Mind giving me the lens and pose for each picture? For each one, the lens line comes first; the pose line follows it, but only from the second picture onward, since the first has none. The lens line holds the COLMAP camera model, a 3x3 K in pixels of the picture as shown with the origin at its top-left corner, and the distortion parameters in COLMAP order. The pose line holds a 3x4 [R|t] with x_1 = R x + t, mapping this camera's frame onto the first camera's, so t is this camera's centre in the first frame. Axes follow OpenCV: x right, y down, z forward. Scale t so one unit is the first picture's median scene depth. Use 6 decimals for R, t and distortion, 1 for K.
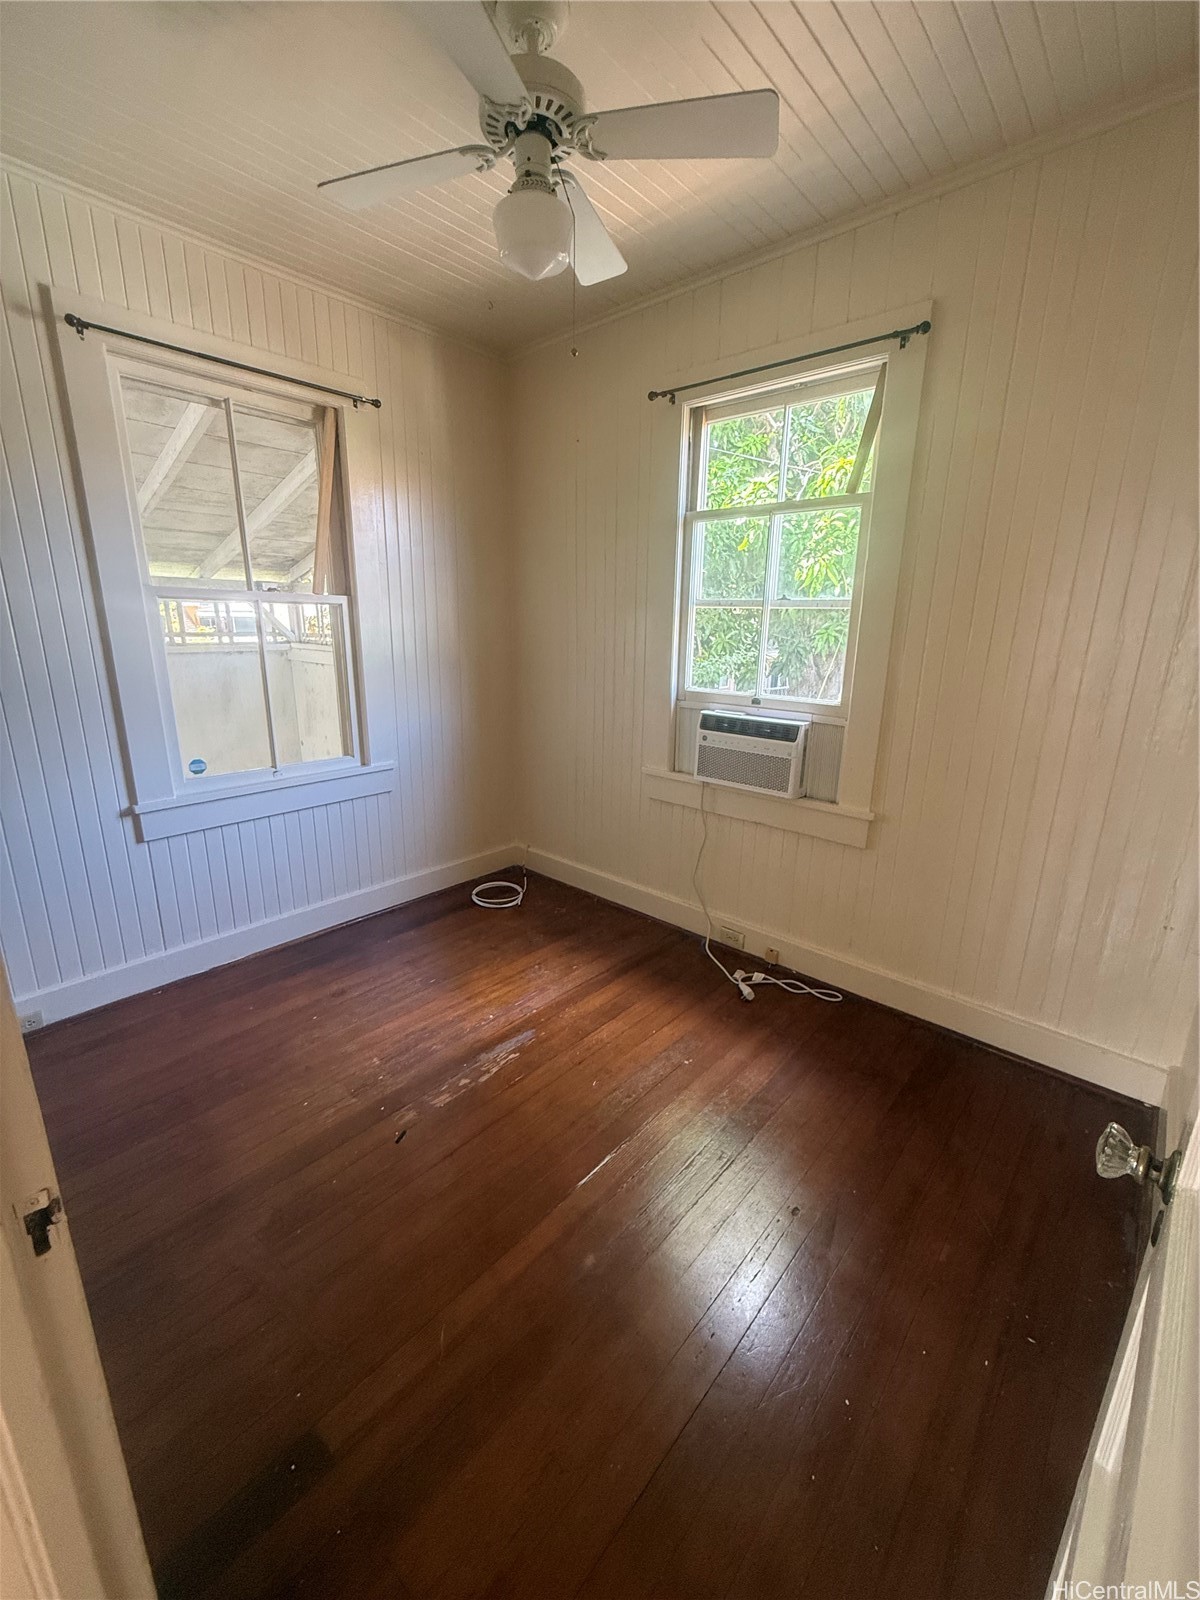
lens RADIAL K [[638.4, 0, 595.2], [0, 638.4, 802.6], [0, 0, 1]] dist [0.002825, -0.000562]
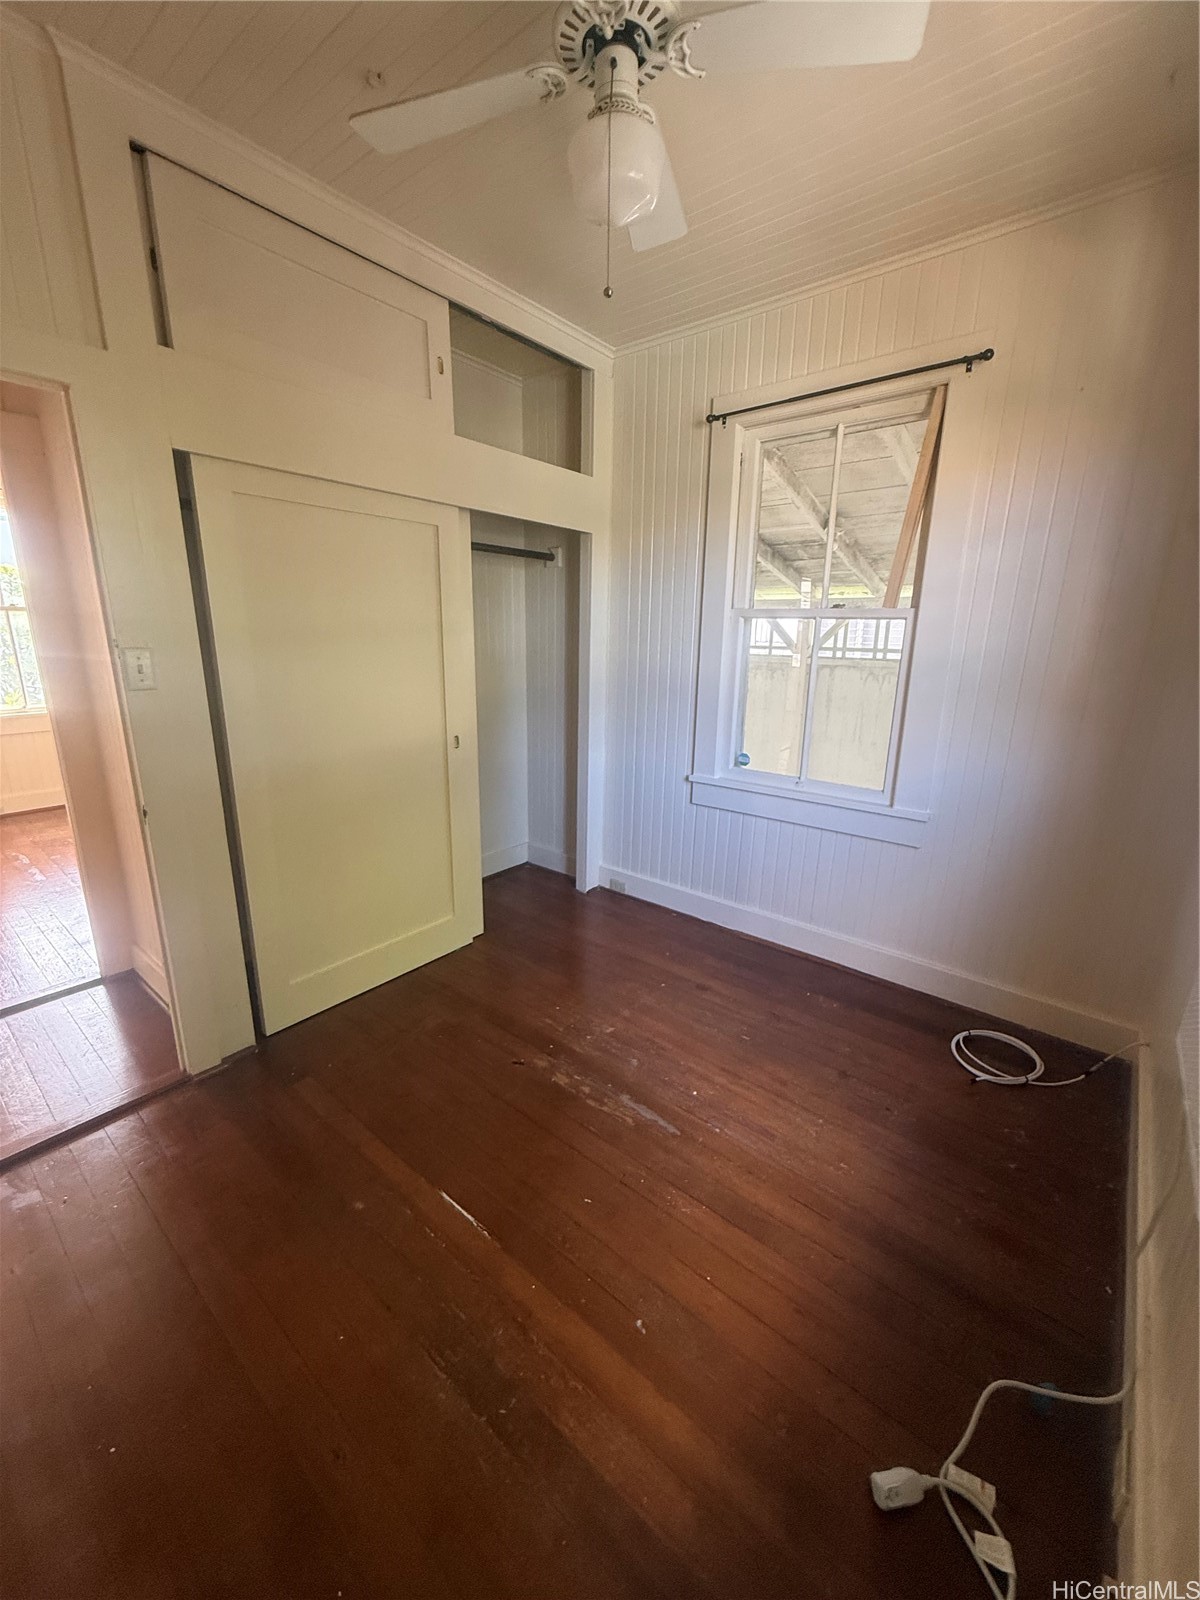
lens RADIAL K [[638.4, 0, 598.1], [0, 638.4, 797.9], [0, 0, 1]] dist [0.002825, -0.000562]
pose [[0.043147, 0.243116, -0.969037, 0.553563], [-0.278664, 0.934375, 0.222012, -0.185174], [0.959419, 0.260456, 0.108063, 0.664742]]
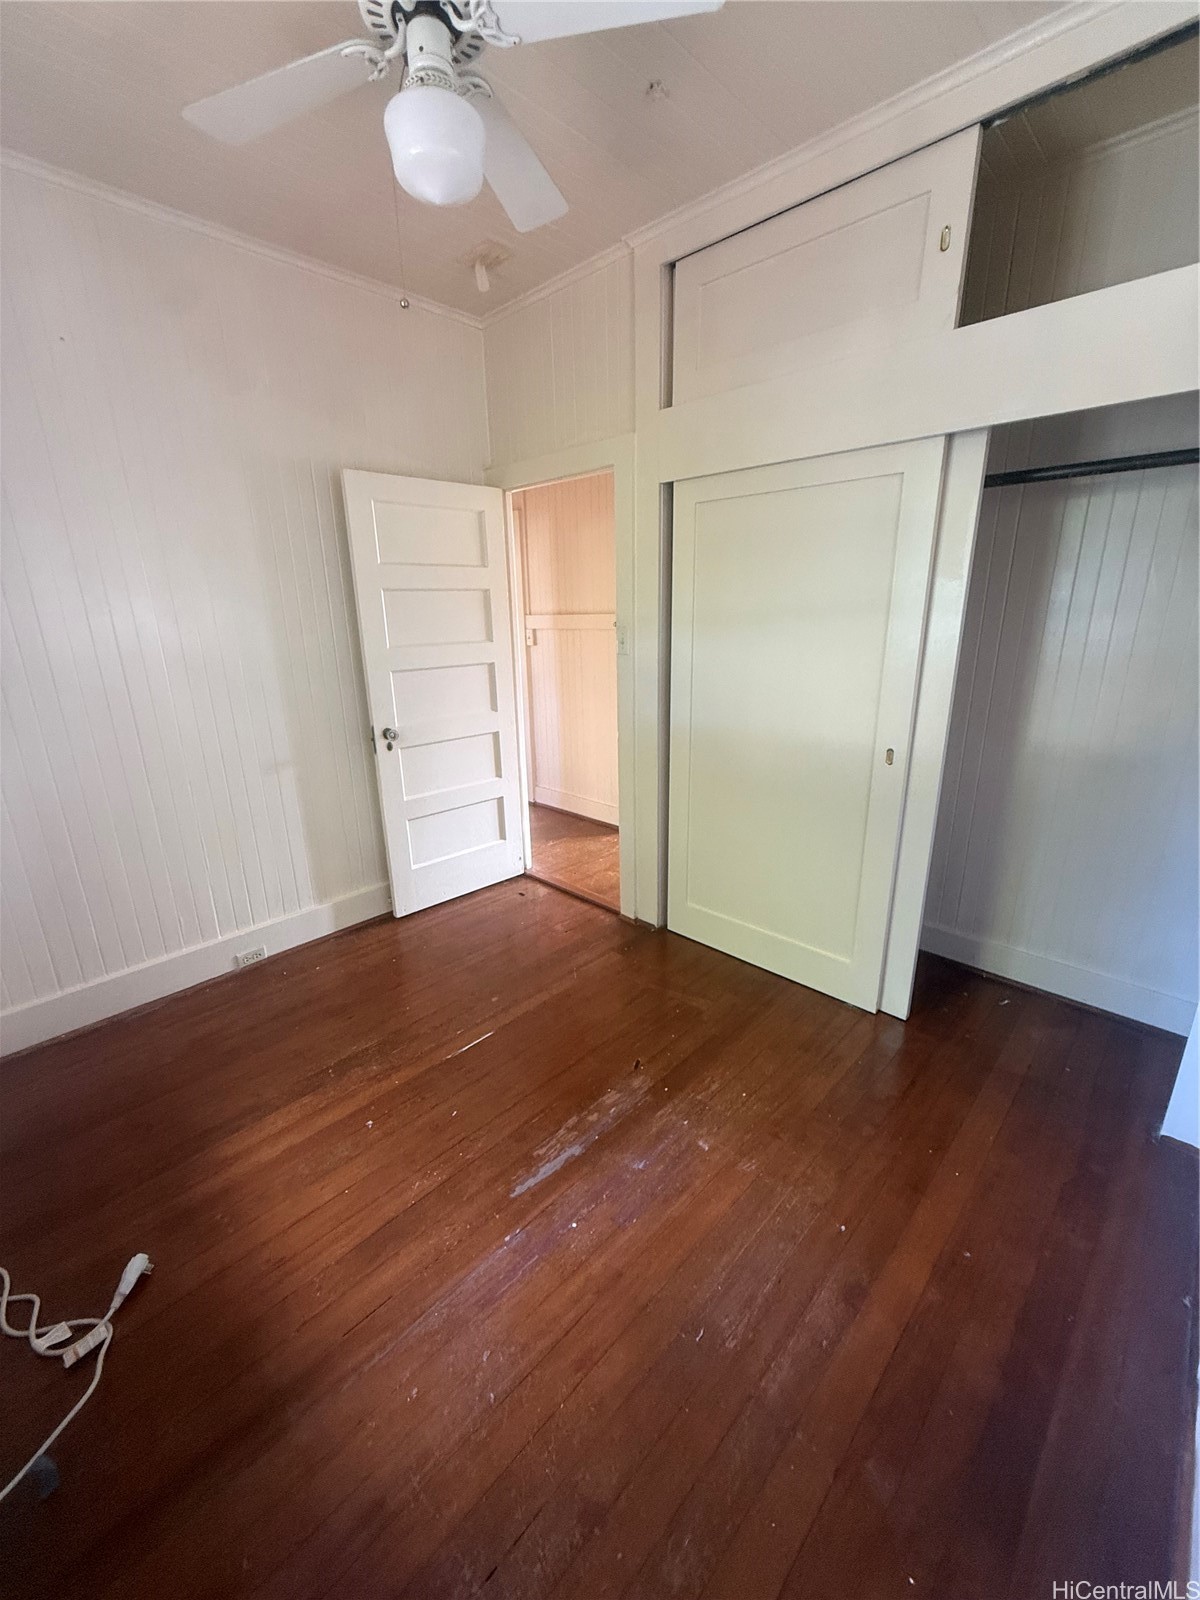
lens RADIAL K [[638.4, 0, 599.5], [0, 638.4, 793.1], [0, 0, 1]] dist [0.002825, -0.000562]
pose [[-0.999307, 0.000127, 0.037209, -0.209015], [0.019756, 0.849219, 0.527671, -0.379428], [-0.031532, 0.528040, -0.848634, 1.292808]]
